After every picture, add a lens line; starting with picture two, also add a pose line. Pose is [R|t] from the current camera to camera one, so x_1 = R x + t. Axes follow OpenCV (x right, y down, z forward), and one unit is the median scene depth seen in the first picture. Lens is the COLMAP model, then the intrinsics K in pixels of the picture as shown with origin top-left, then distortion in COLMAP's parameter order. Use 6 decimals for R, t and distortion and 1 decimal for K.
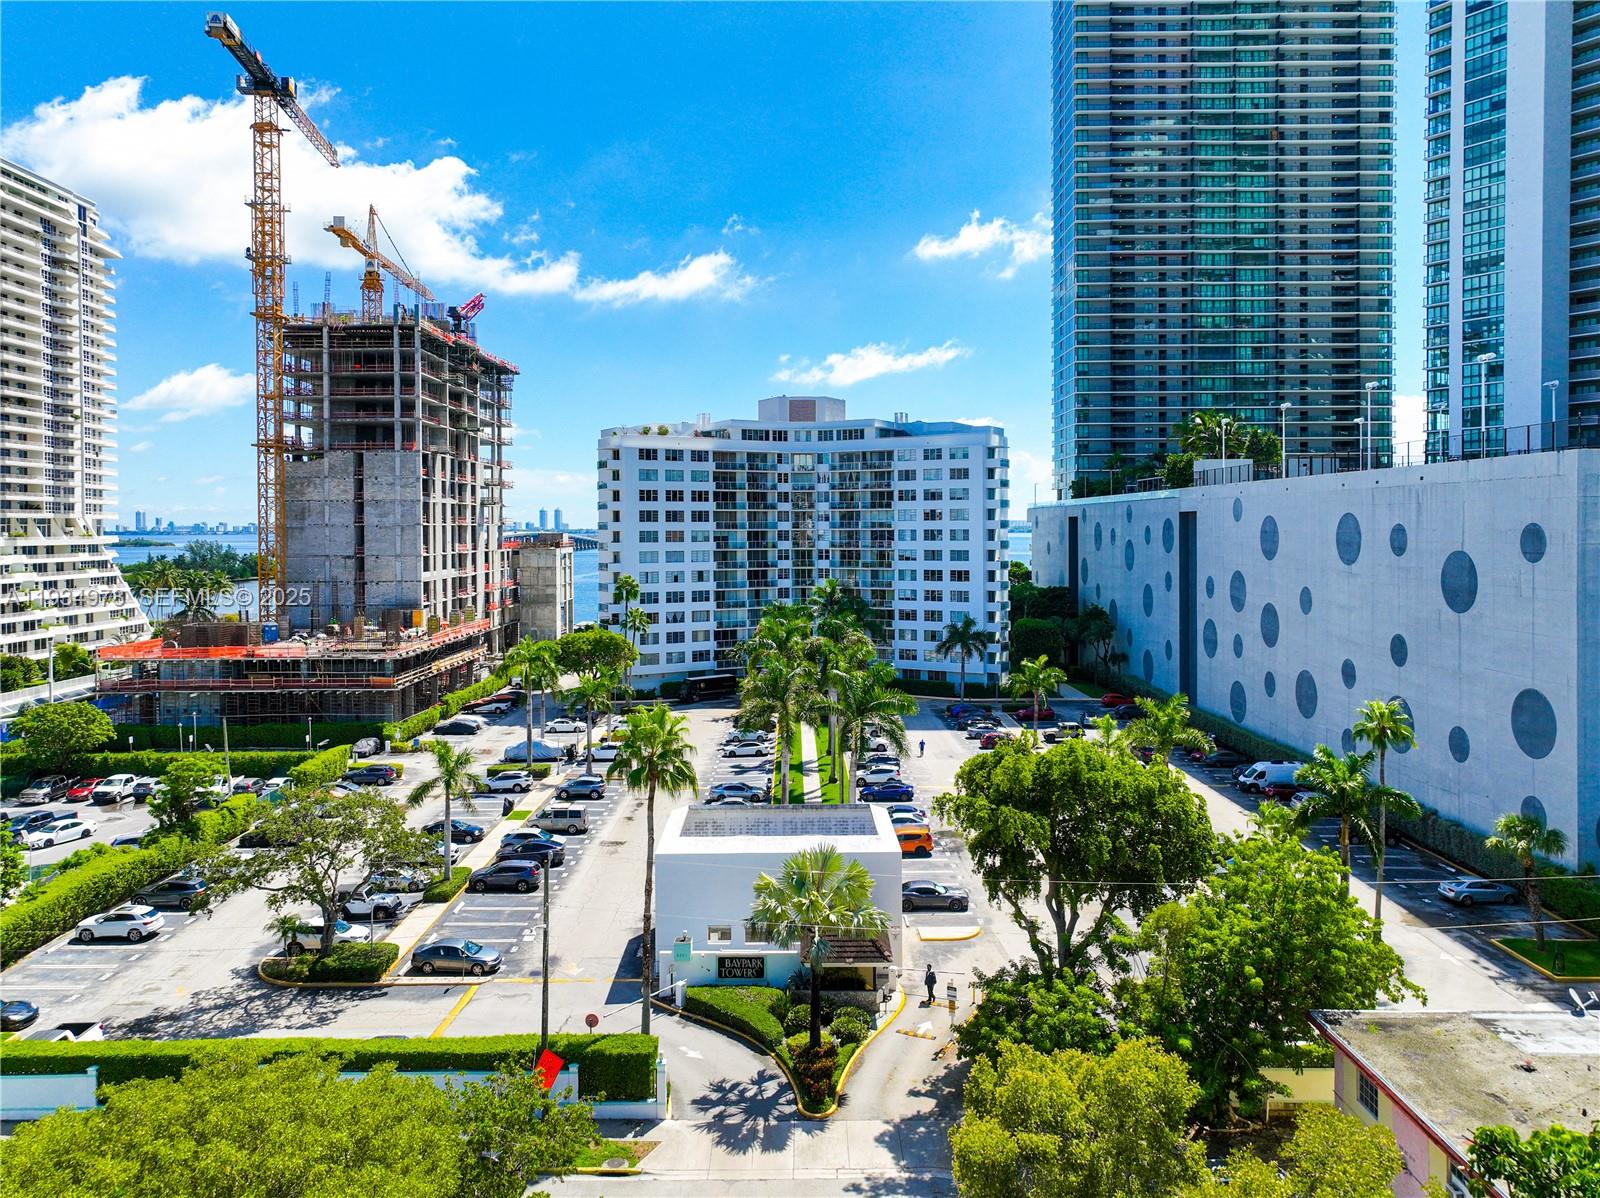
lens RADIAL K [[1143.3, 0, 801.3], [0, 1143.3, 542.1], [0, 0, 1]] dist [0.003873, -0.000664]
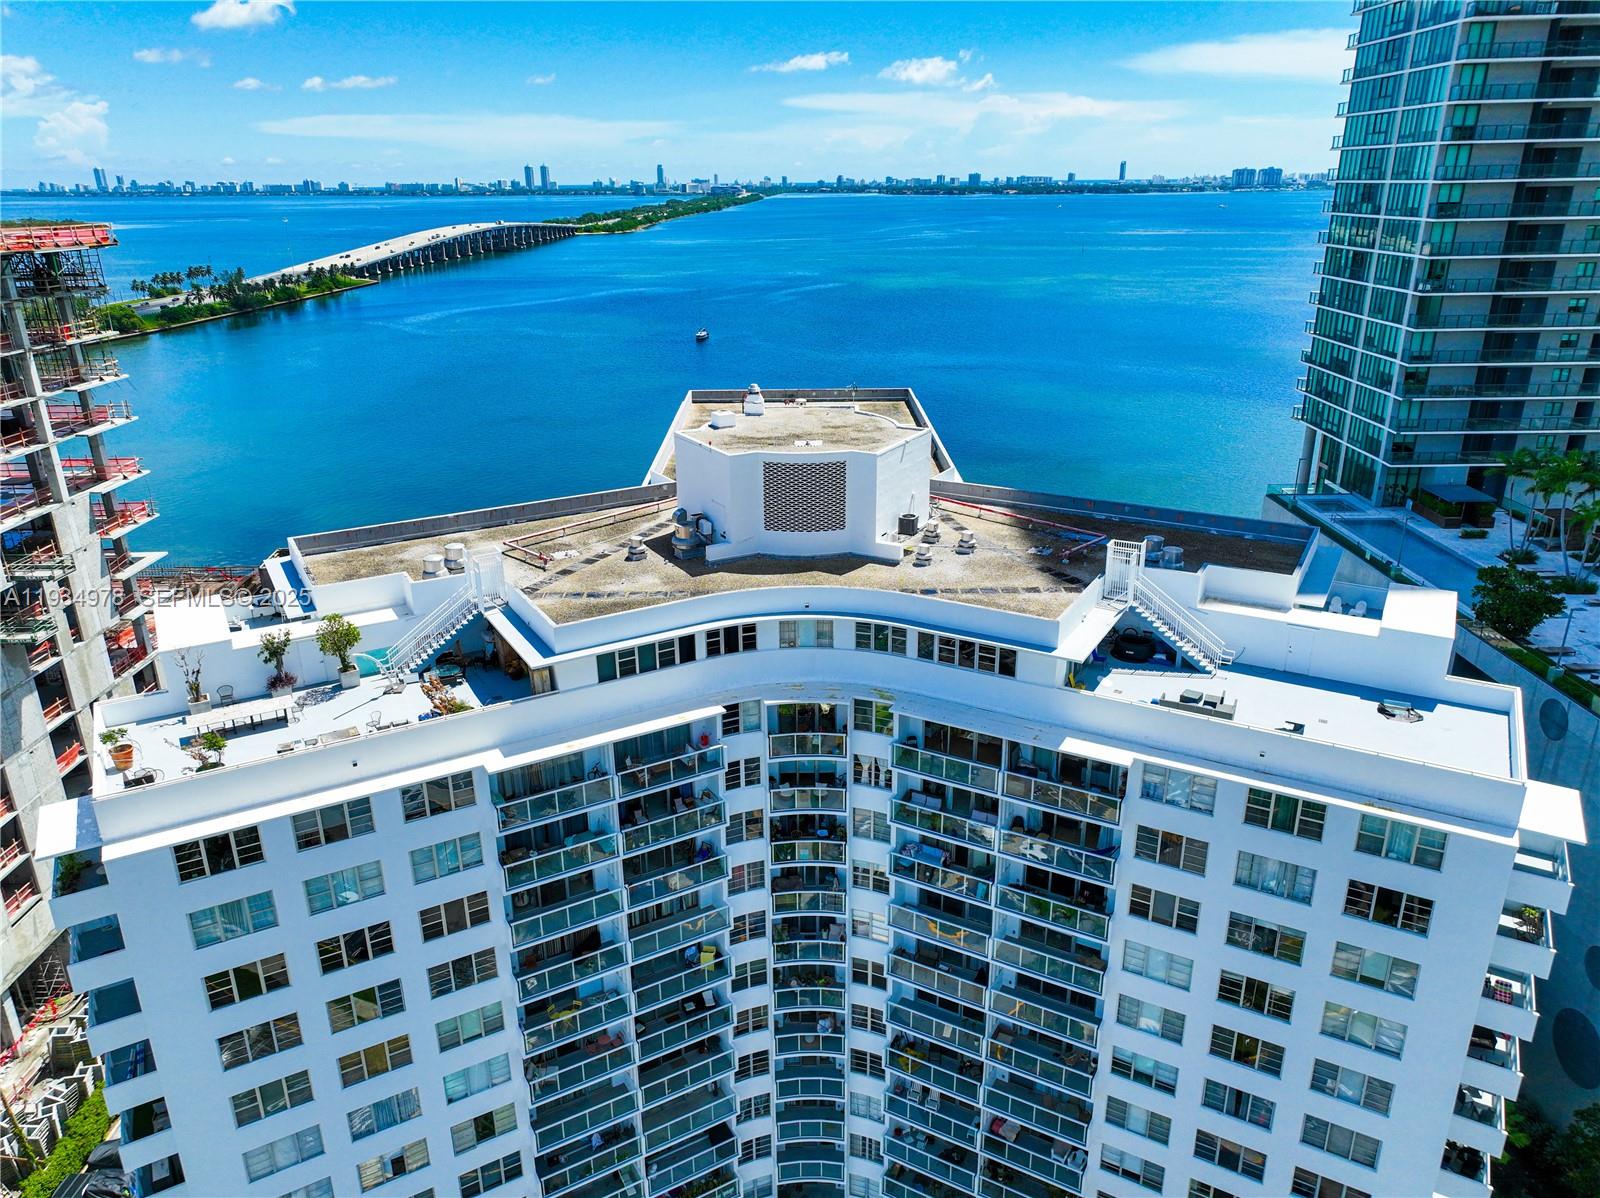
lens RADIAL K [[1121.9, 0, 800.0], [0, 1121.9, 599.0], [0, 0, 1]] dist [-0.004970, 0.023206]
pose [[0.999989, -0.003116, -0.003609, 0.000814], [0.004151, 0.941381, 0.337321, -0.214114], [0.002346, -0.337332, 0.941383, 0.760770]]
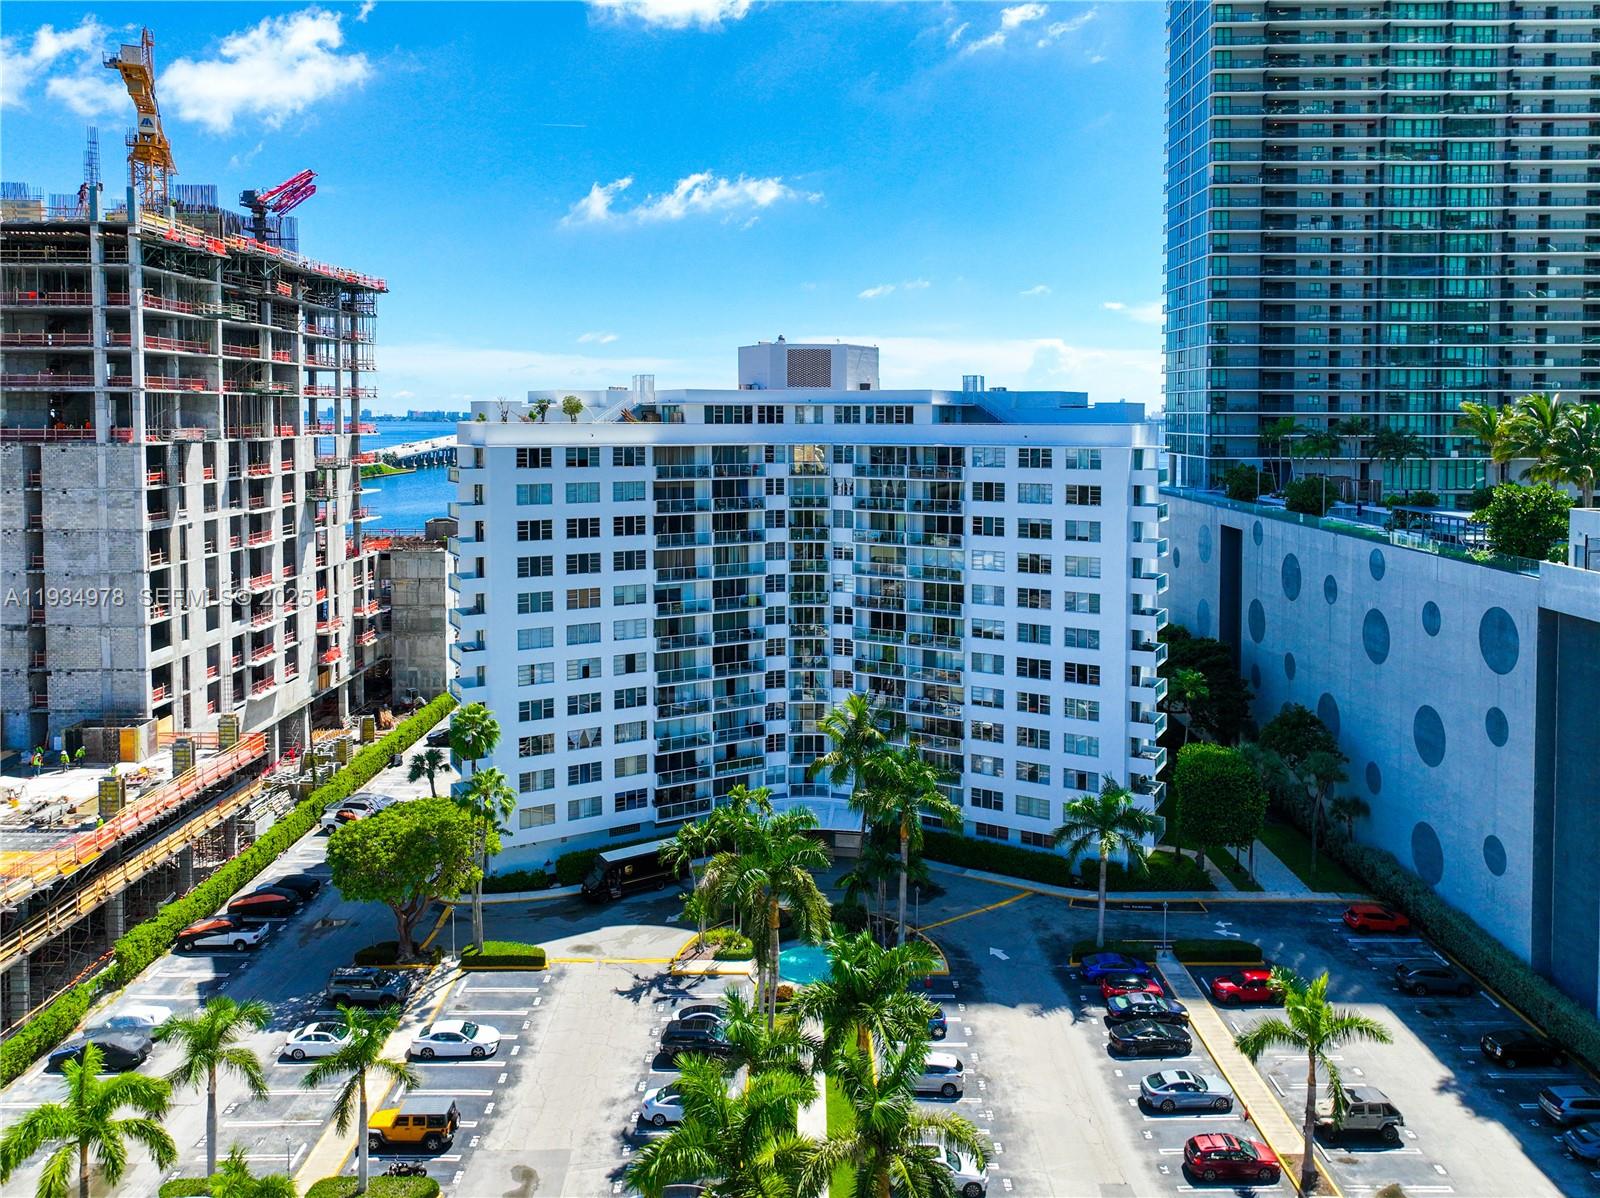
lens RADIAL K [[1162.9, 0, 817.6], [0, 1162.9, 461.8], [0, 0, 1]] dist [0.006604, 0.007371]
pose [[0.999968, 0.006580, 0.004463, 0.003403], [-0.006701, 0.999590, 0.027839, -0.089912], [-0.004278, -0.027868, 0.999602, 0.416001]]
